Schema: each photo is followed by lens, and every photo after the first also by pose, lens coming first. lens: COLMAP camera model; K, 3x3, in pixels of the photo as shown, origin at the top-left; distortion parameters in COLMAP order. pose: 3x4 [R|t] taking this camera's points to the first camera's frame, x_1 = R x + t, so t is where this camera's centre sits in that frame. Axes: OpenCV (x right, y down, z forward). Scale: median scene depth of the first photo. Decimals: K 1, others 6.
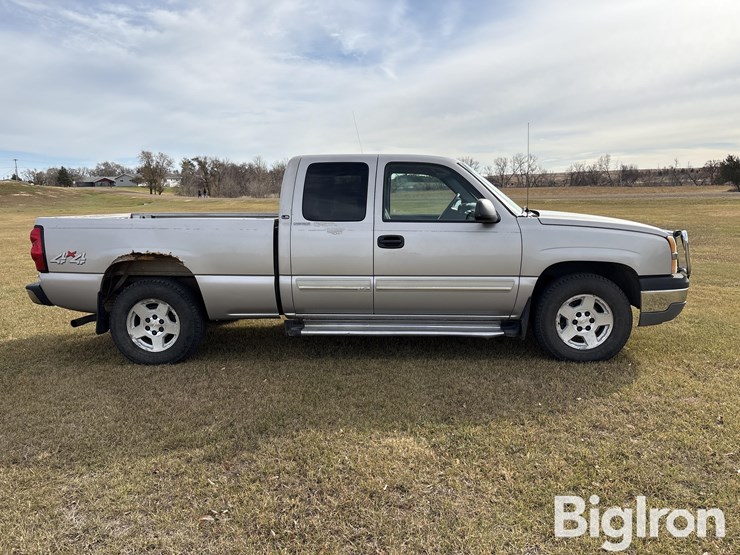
lens RADIAL K [[561.5, 0, 375.0], [0, 561.5, 275.3], [0, 0, 1]] dist [0.063985, -0.071556]
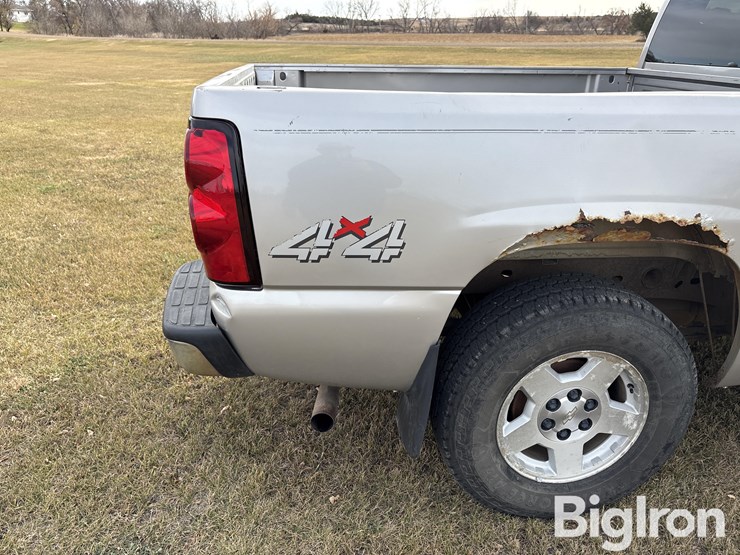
lens RADIAL K [[561.5, 0, 375.0], [0, 561.5, 275.3], [0, 0, 1]] dist [0.063985, -0.071556]
pose [[0.982681, -0.052644, 0.177673, -0.563167], [0.006591, 0.968121, 0.250398, -0.082331], [-0.185190, -0.244890, 0.951700, 0.713832]]
